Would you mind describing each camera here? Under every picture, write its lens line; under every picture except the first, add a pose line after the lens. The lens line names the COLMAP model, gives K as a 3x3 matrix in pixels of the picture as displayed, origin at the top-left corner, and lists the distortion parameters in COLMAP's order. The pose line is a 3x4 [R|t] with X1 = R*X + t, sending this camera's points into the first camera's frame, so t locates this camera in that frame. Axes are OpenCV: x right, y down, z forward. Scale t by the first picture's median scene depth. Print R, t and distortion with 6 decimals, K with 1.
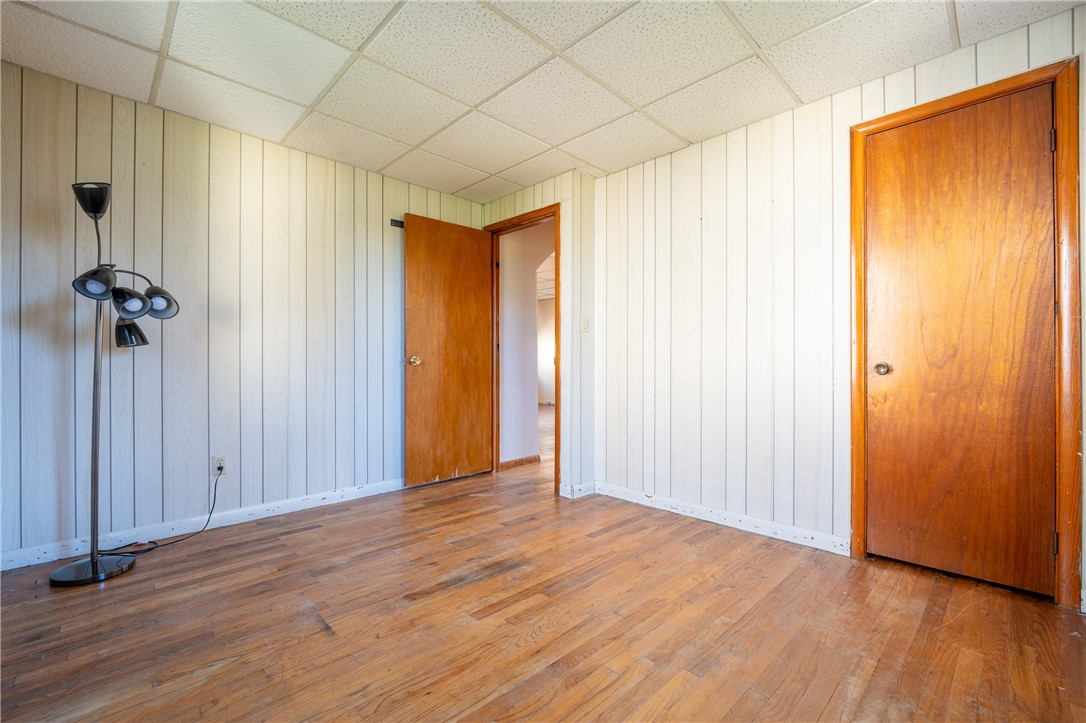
lens RADIAL K [[452.4, 0, 544.9], [0, 452.4, 358.0], [0, 0, 1]] dist [-0.036117, -0.000034]
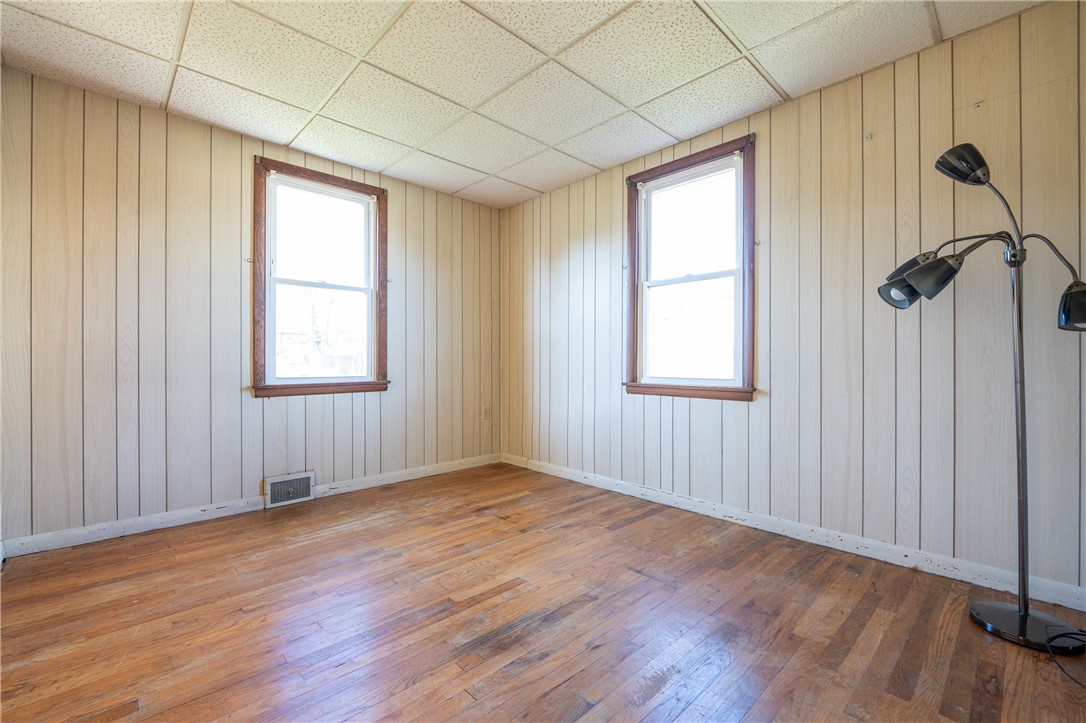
lens RADIAL K [[452.4, 0, 544.9], [0, 452.4, 358.0], [0, 0, 1]] dist [-0.036117, -0.000034]
pose [[-0.999949, -0.003644, 0.009429, -0.205409], [-0.003849, 0.999755, -0.021789, 0.029992], [-0.009347, -0.021824, -0.999718, 1.975147]]
